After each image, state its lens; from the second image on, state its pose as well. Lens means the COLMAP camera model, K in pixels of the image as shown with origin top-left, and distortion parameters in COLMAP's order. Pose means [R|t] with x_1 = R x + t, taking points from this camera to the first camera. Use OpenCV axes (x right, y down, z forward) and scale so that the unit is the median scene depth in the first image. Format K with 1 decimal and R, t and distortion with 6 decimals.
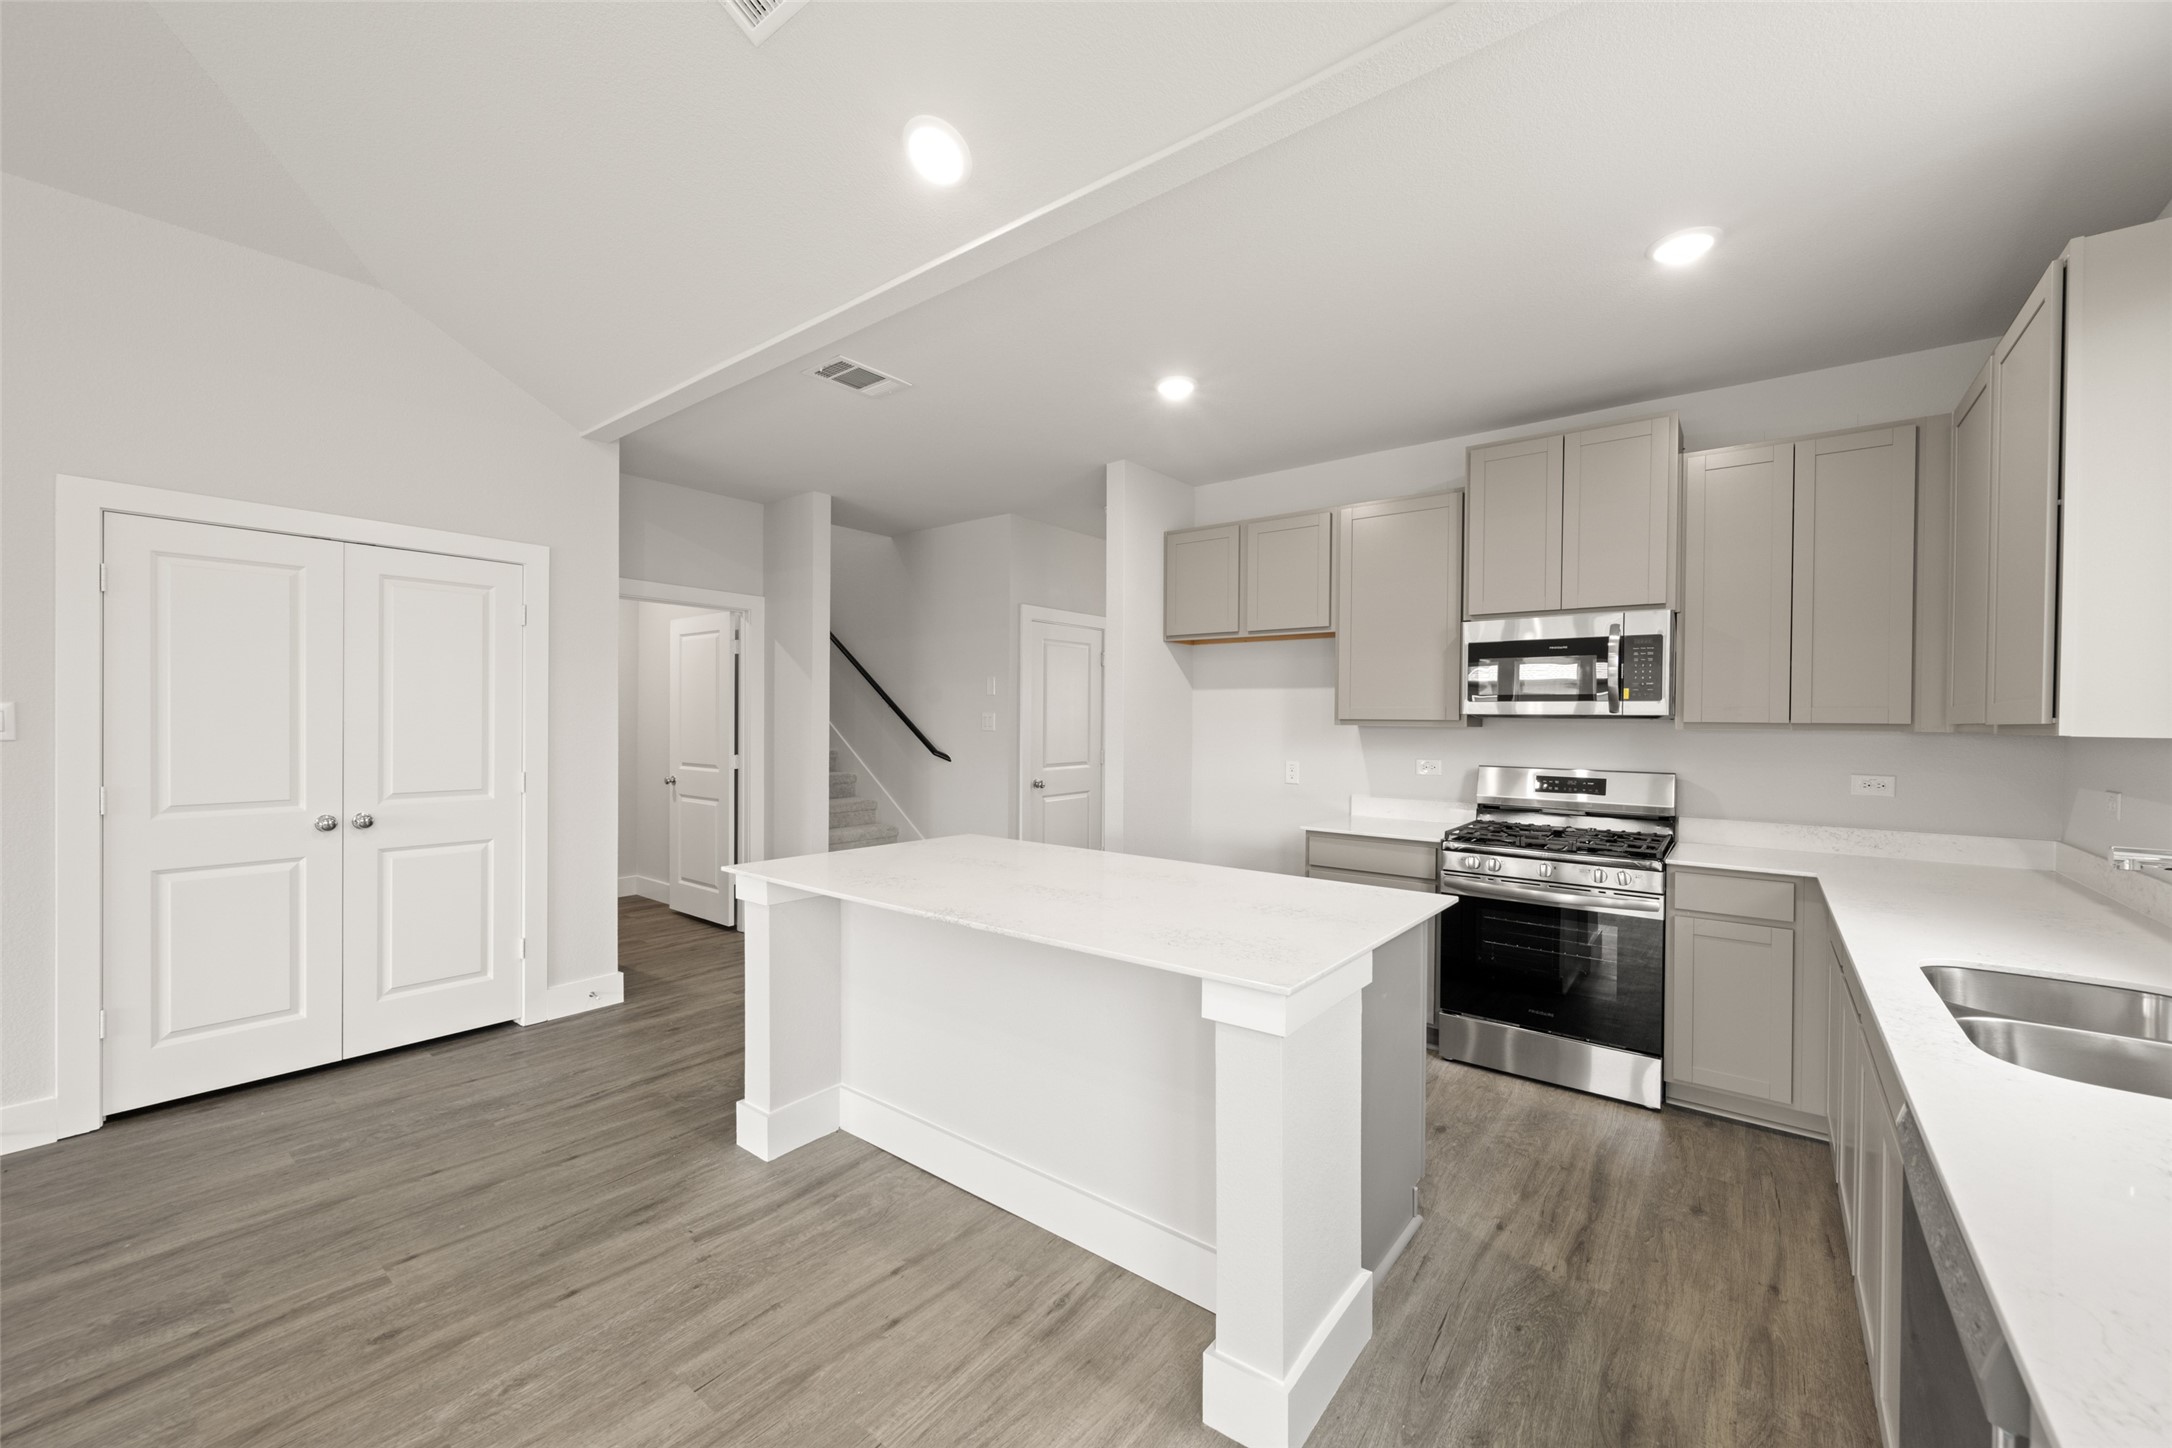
lens RADIAL K [[855.0, 0, 1074.9], [0, 855.0, 724.3], [0, 0, 1]] dist [-0.001309, -0.000255]
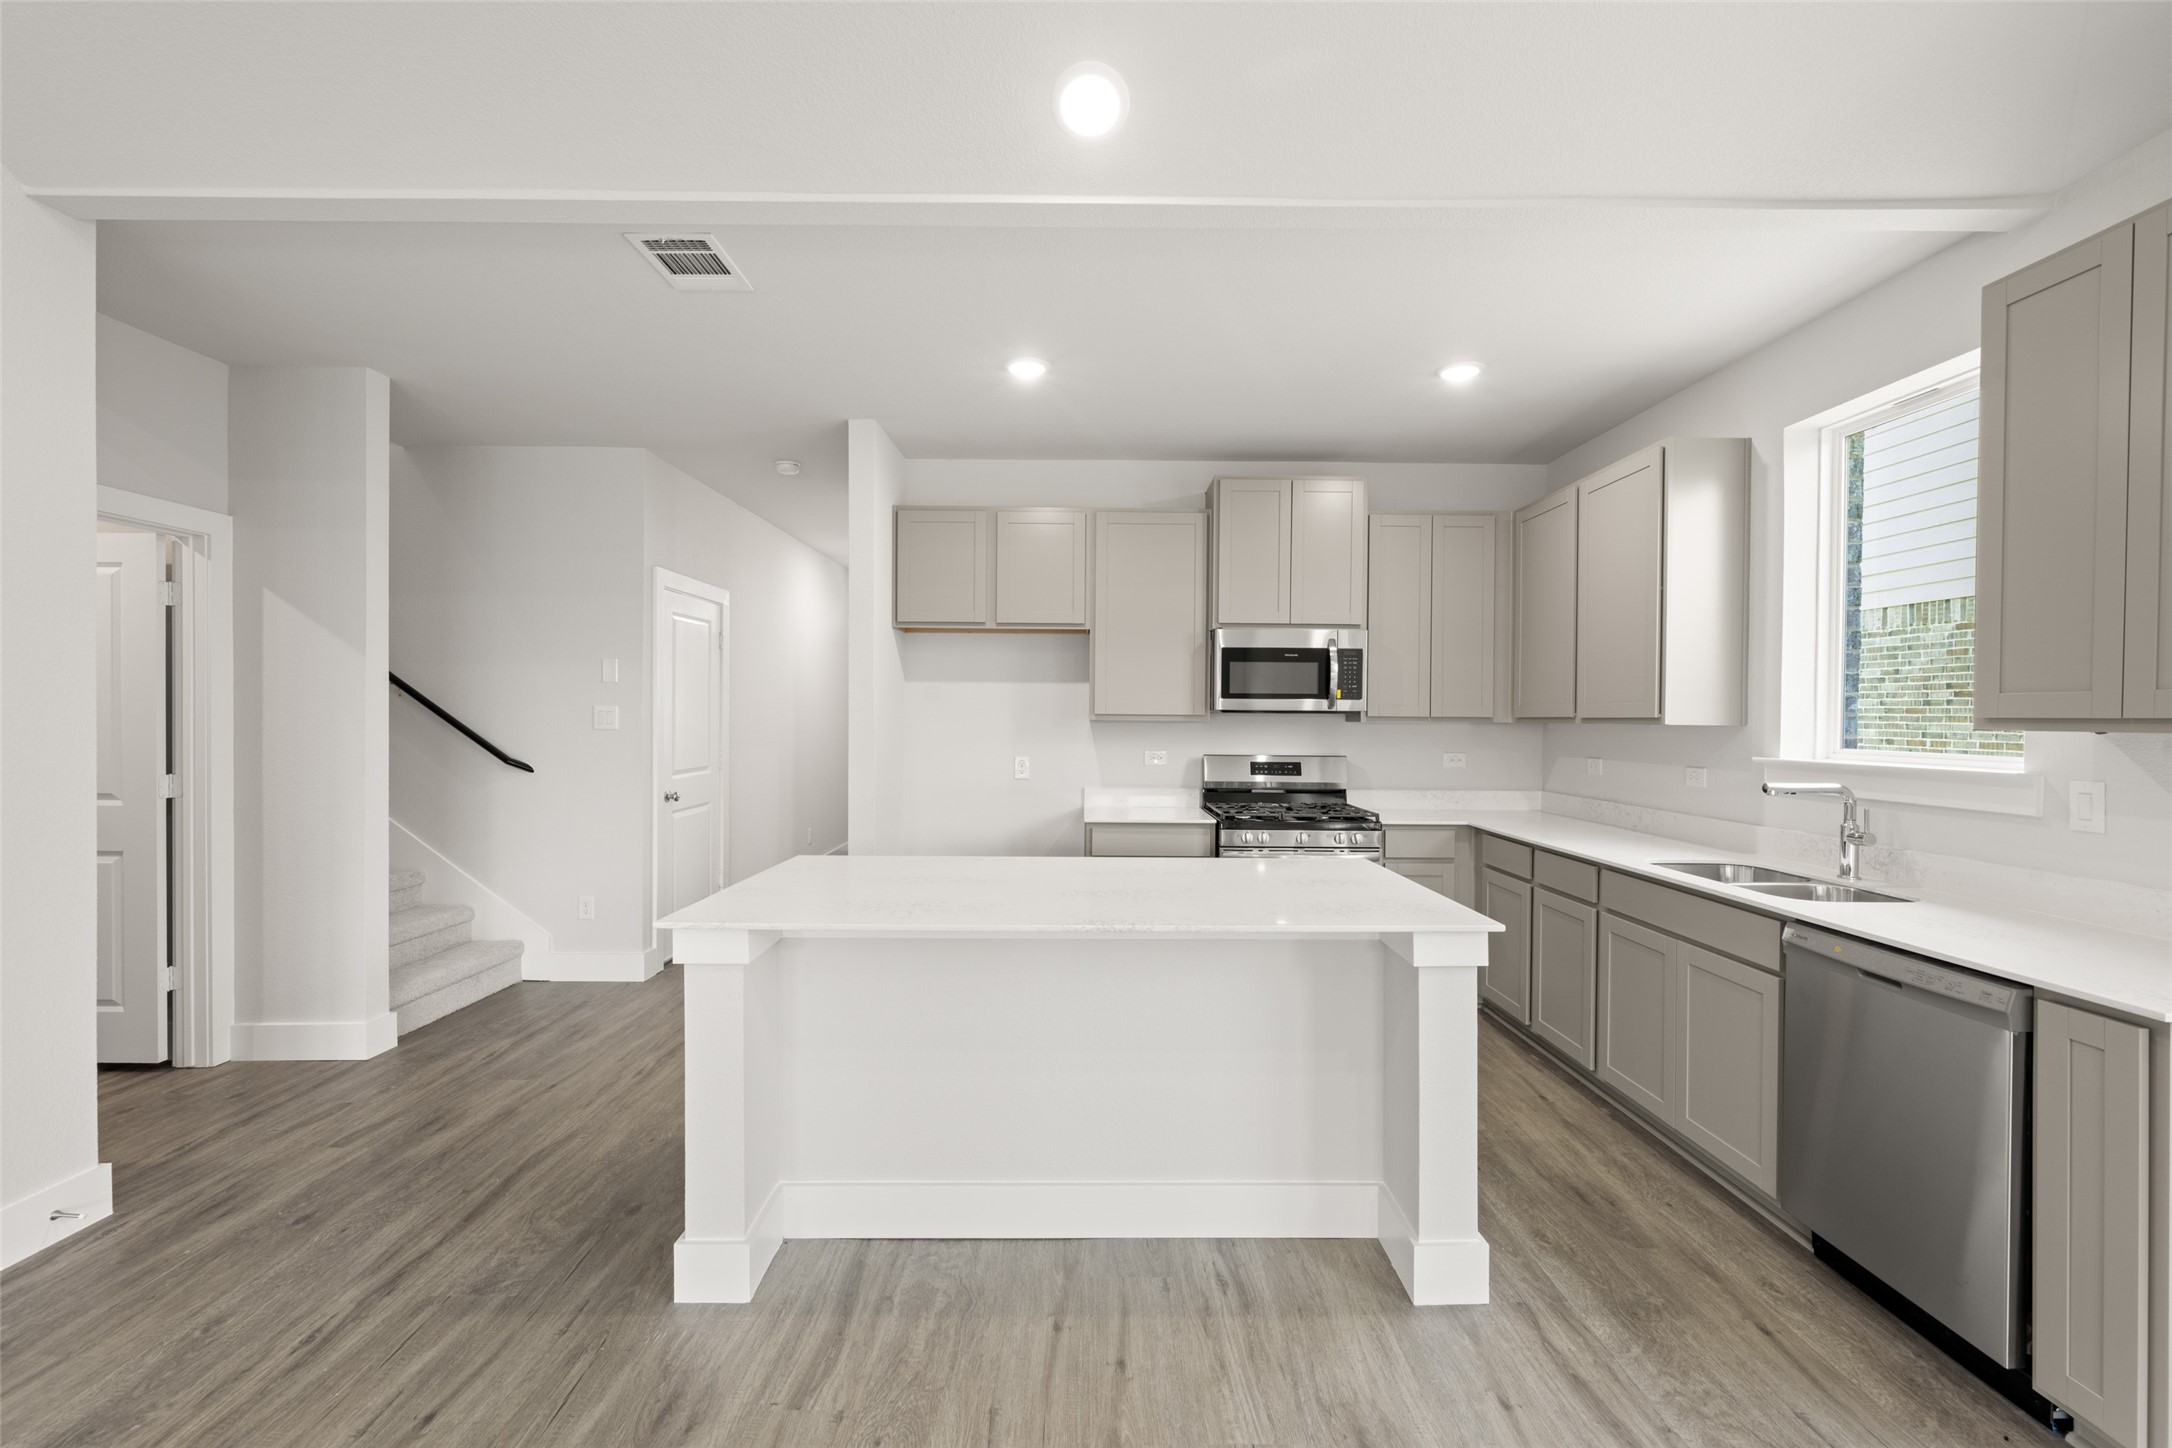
lens RADIAL K [[958.1, 0, 1085.9], [0, 958.1, 721.5], [0, 0, 1]] dist [-0.001116, 0.000141]
pose [[0.778439, -0.005794, 0.627693, -0.534002], [0.004132, 0.999983, 0.004105, -0.002270], [-0.627706, -0.000602, 0.778450, 0.127071]]
